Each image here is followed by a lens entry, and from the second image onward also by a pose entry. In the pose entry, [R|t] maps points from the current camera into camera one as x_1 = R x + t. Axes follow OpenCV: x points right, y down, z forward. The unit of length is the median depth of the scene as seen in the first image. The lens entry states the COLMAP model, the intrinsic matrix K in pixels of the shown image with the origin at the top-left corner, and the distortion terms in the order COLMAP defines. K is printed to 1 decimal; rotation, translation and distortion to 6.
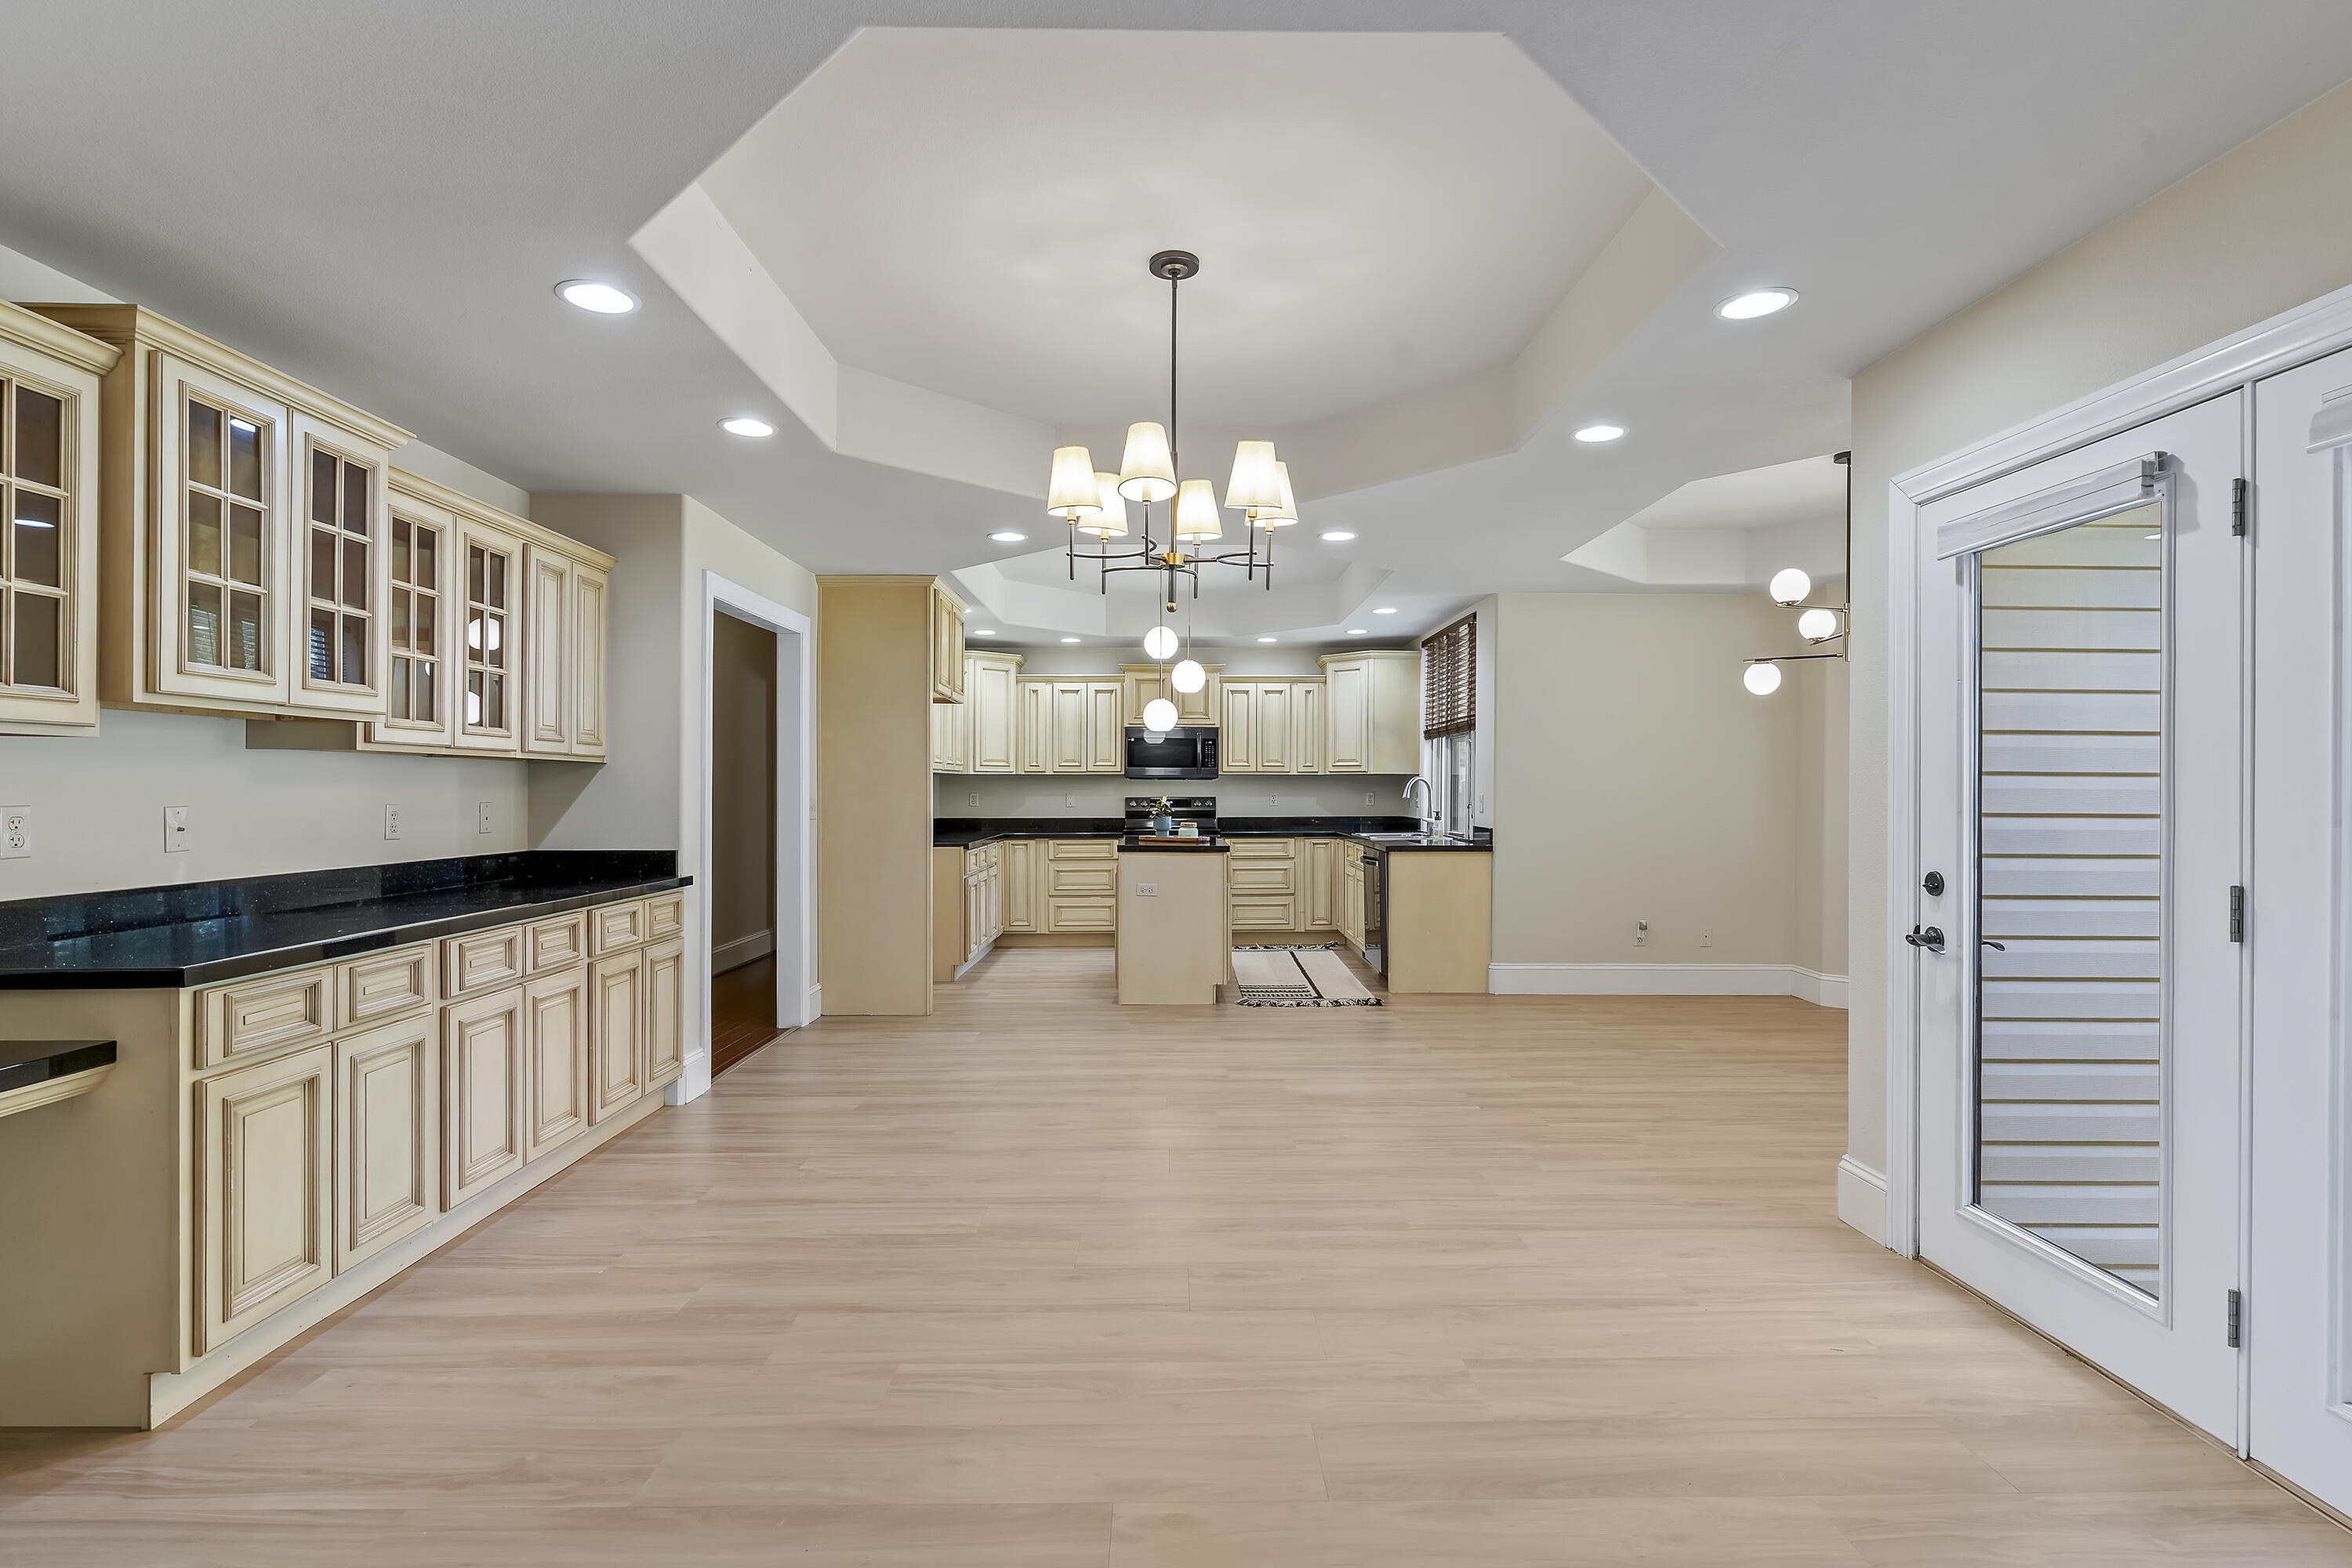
lens RADIAL K [[1155.0, 0, 1176.0], [0, 1155.0, 784.0], [0, 0, 1]] dist [0.000420, -0.000093]
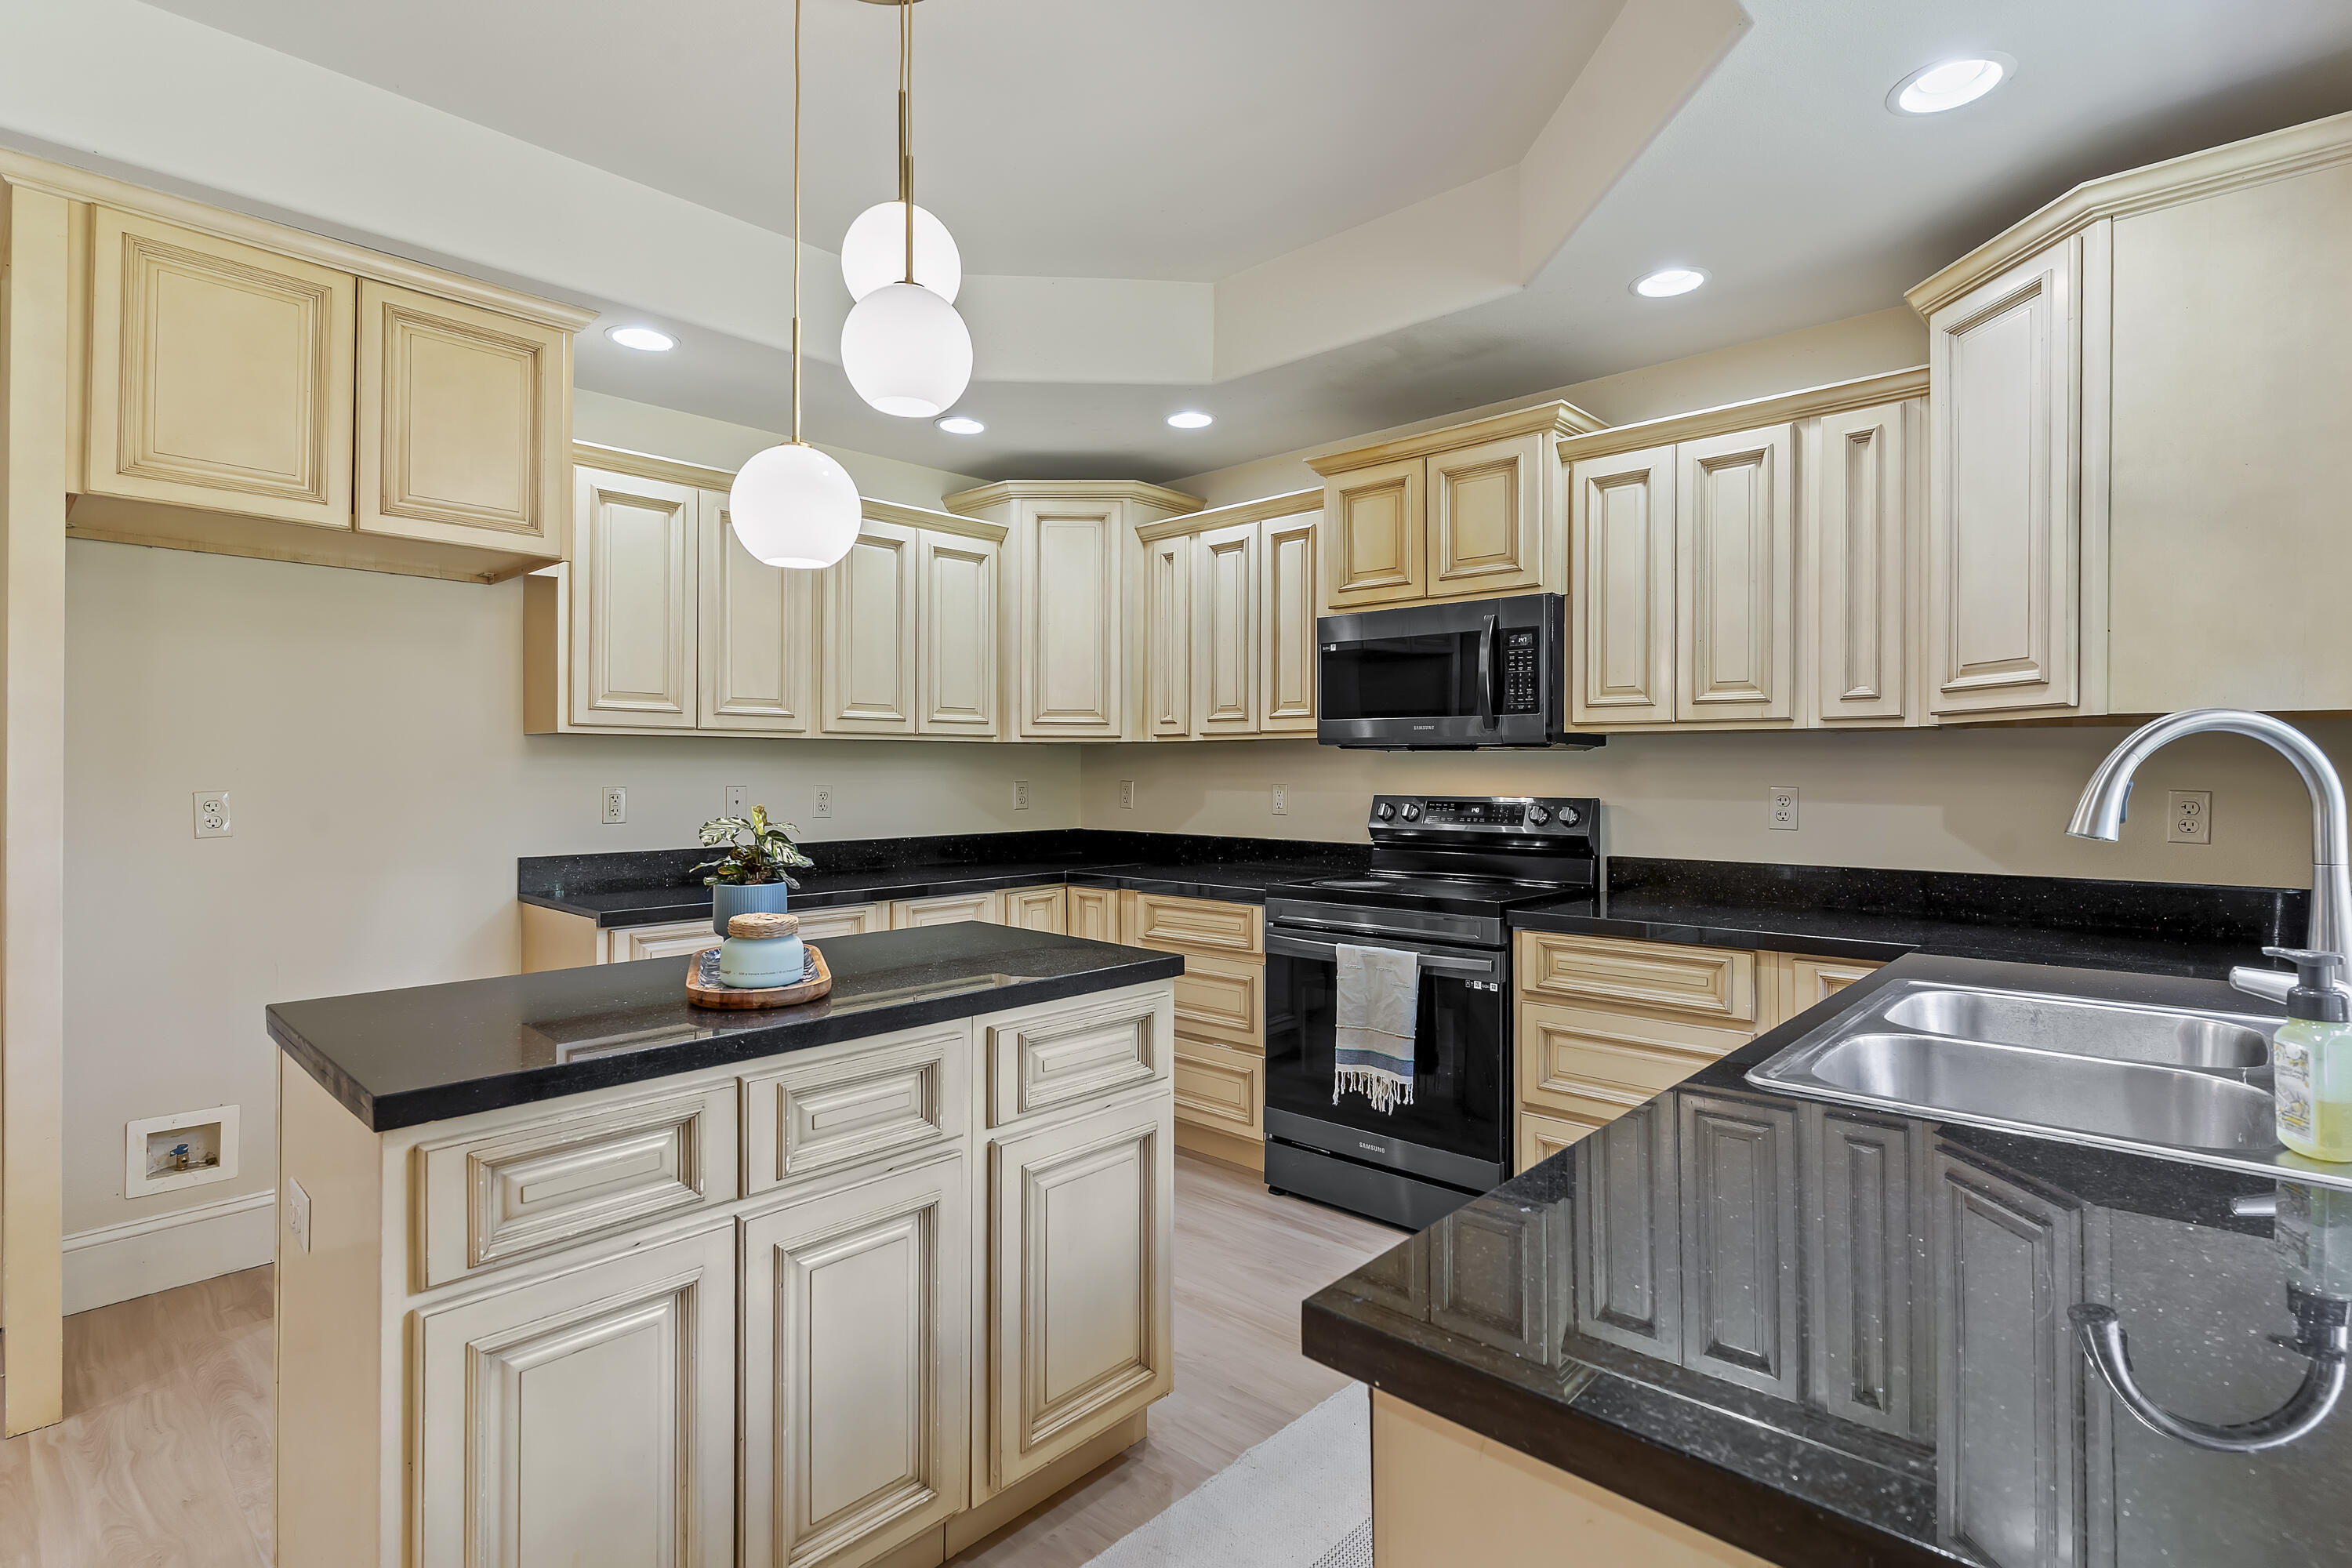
lens RADIAL K [[1155.0, 0, 1176.0], [0, 1155.0, 784.0], [0, 0, 1]] dist [0.000420, -0.000093]
pose [[0.725014, 0.009468, -0.688669, 0.189722], [-0.001360, 0.999923, 0.012316, 0.002771], [0.688733, -0.007993, 0.724971, 0.674190]]
